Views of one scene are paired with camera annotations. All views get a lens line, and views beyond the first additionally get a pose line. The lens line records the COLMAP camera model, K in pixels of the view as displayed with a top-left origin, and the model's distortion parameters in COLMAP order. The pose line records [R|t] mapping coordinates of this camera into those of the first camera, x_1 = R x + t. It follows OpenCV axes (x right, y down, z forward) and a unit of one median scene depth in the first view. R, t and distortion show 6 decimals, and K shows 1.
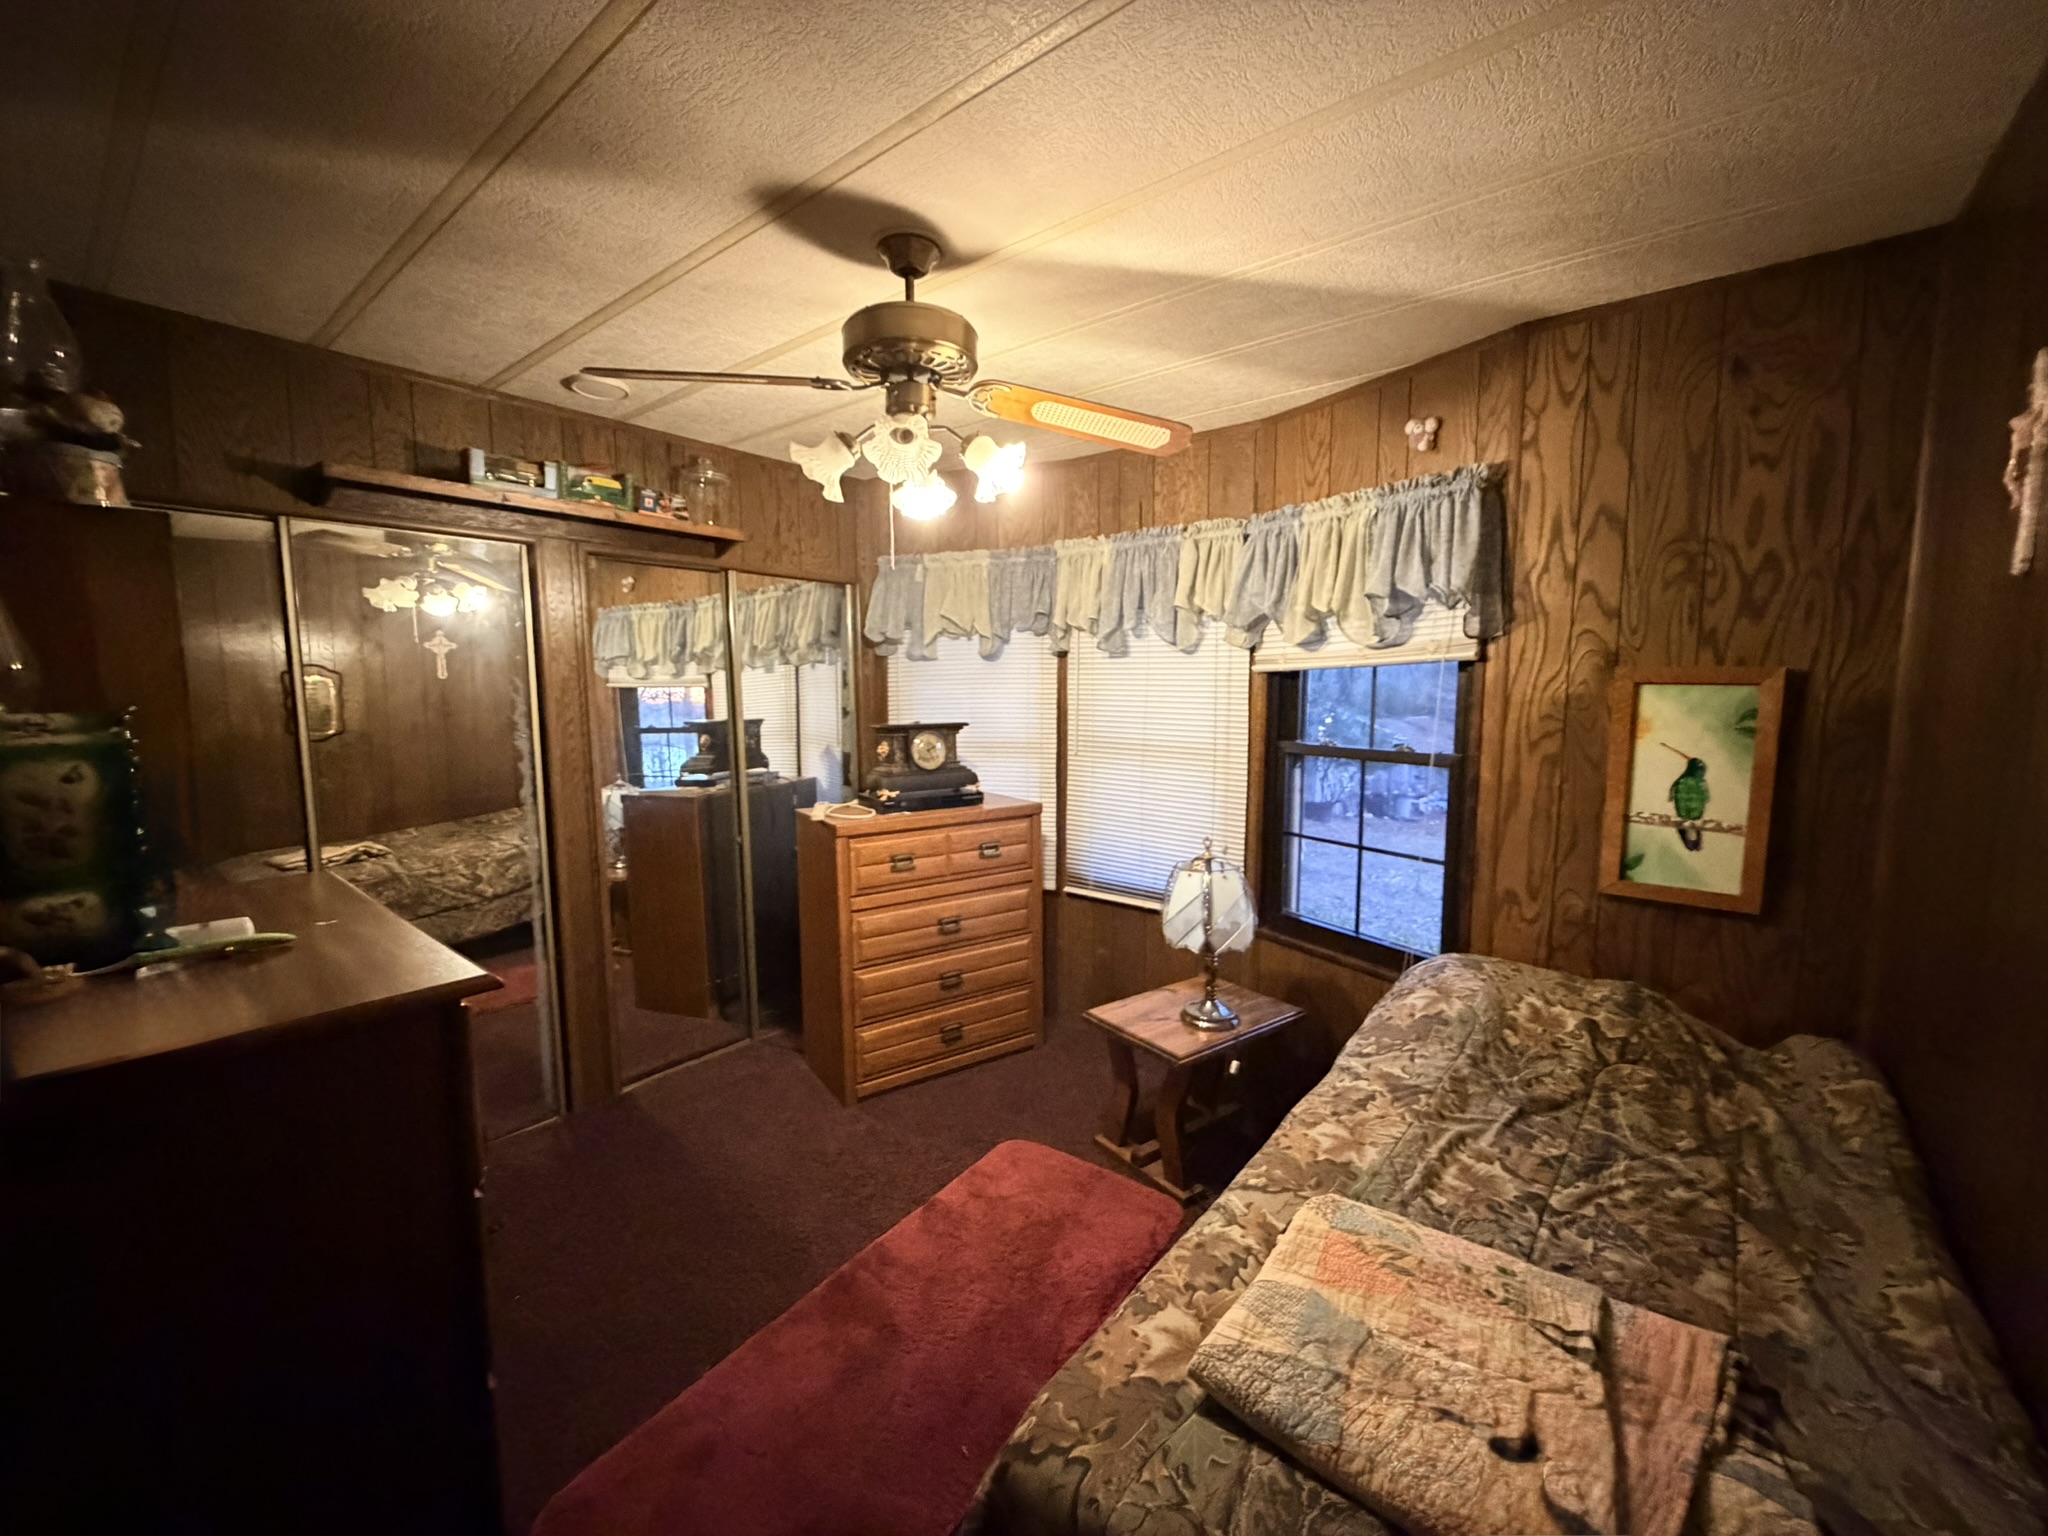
lens RADIAL K [[814.9, 0, 1023.8], [0, 814.9, 773.7], [0, 0, 1]] dist [-0.002876, 0.000657]
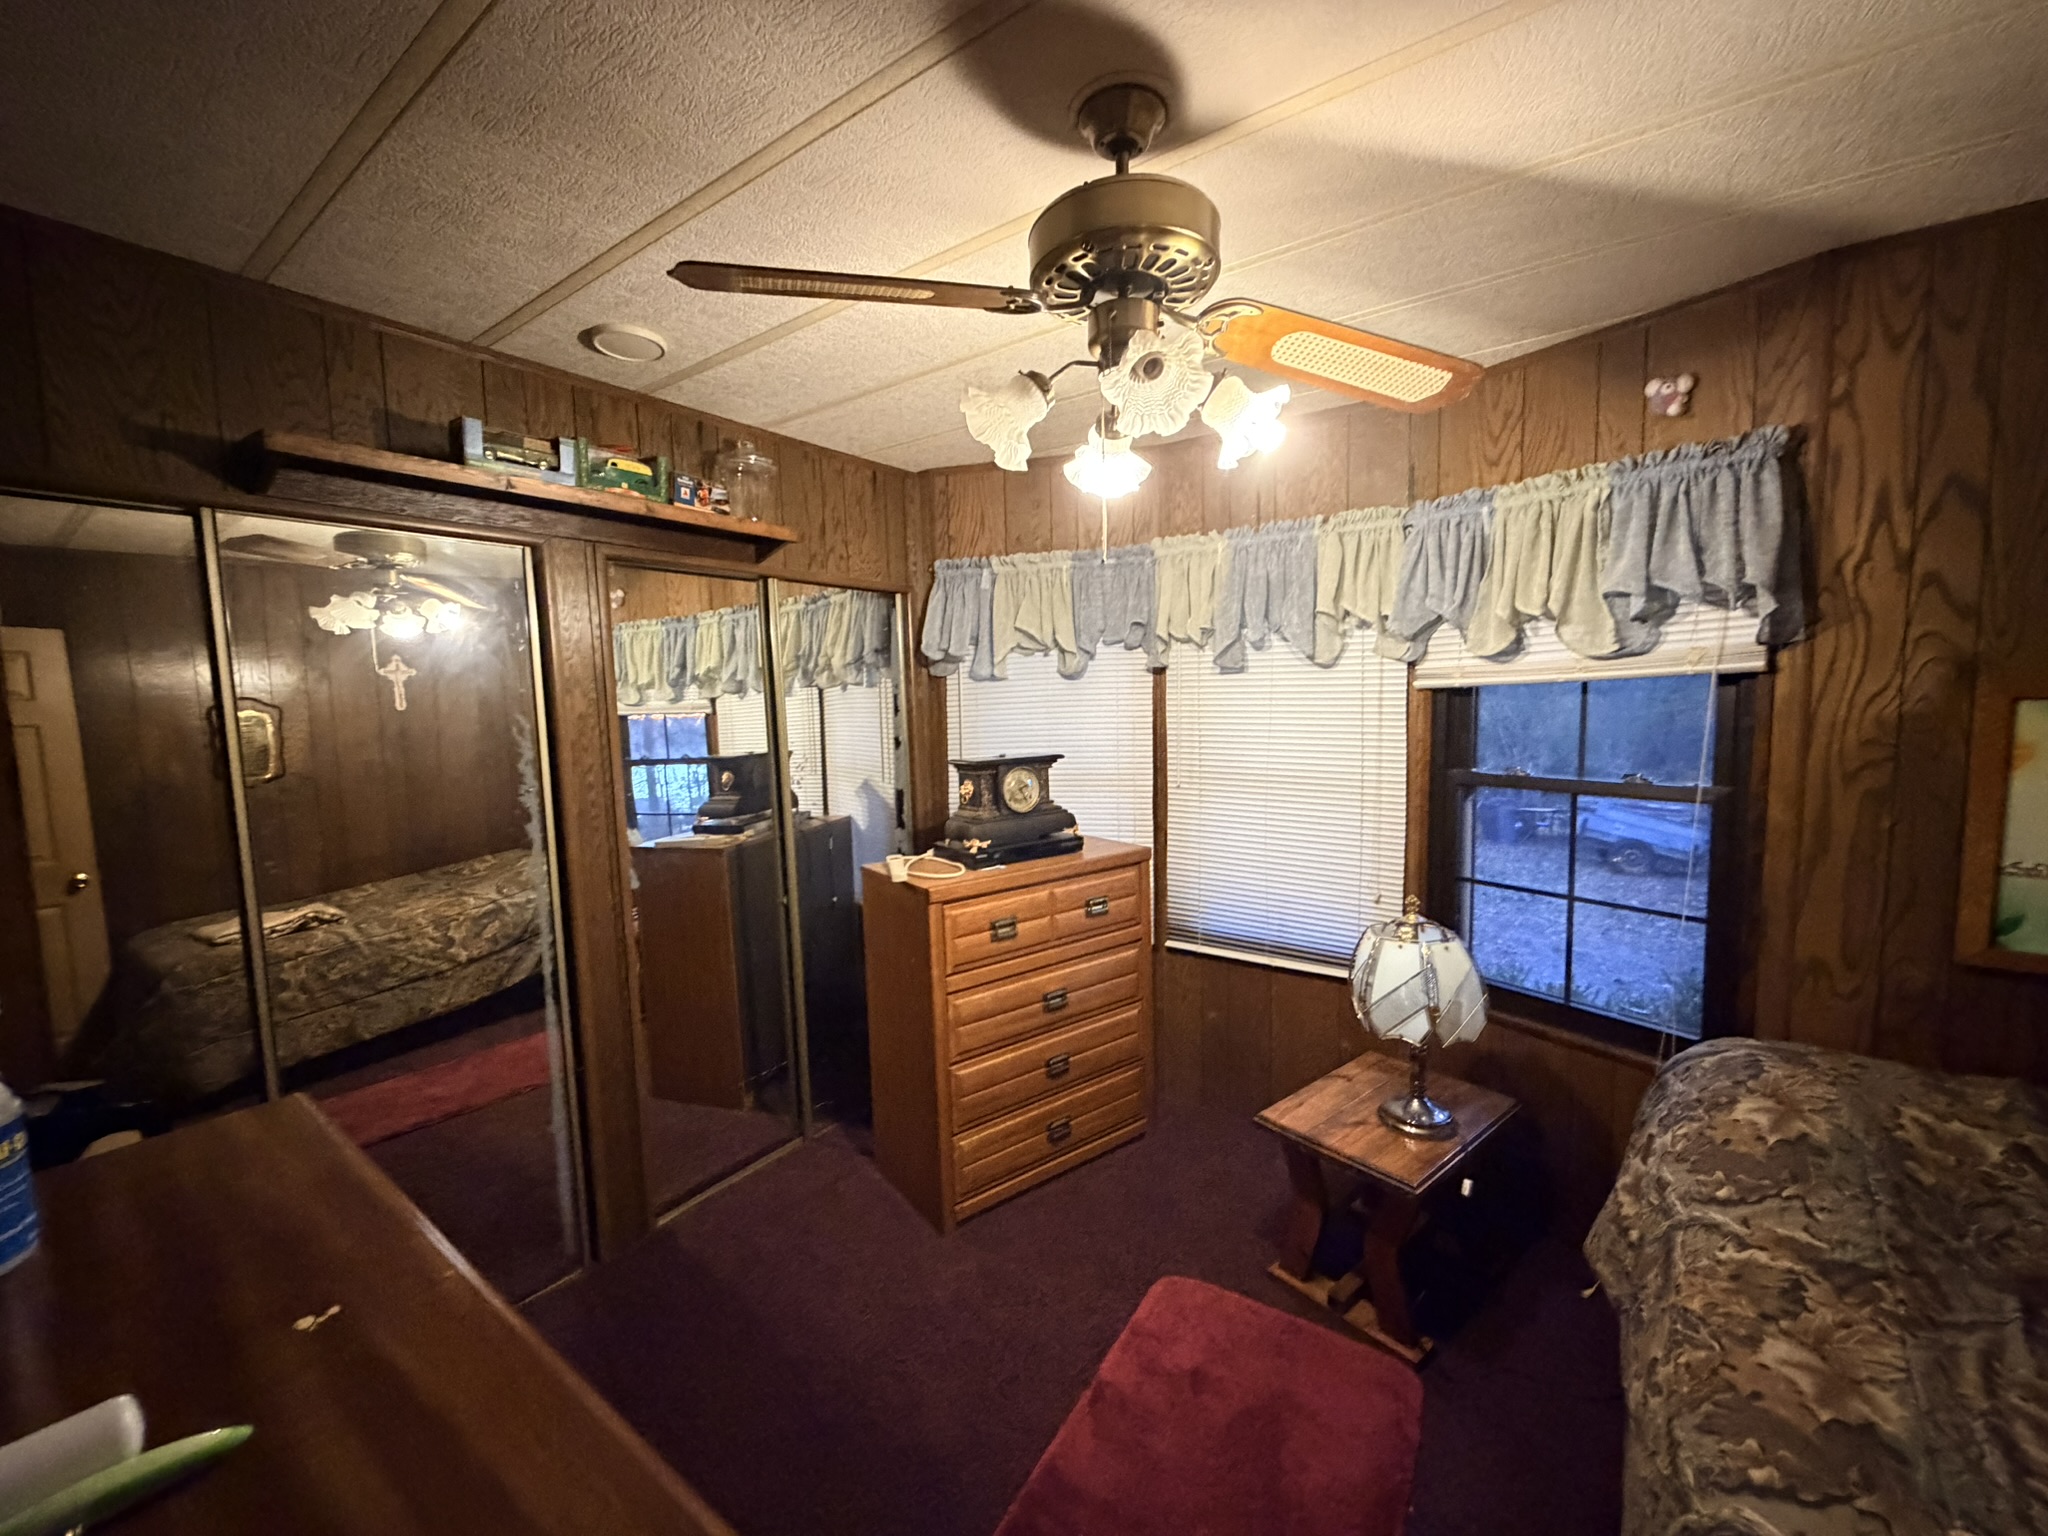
lens RADIAL K [[814.9, 0, 1025.6], [0, 814.9, 774.4], [0, 0, 1]] dist [-0.002876, 0.000657]
pose [[0.998552, -0.025404, 0.047411, -0.178174], [0.025982, 0.999595, -0.011612, -0.040381], [-0.047097, 0.012827, 0.998808, 0.196289]]
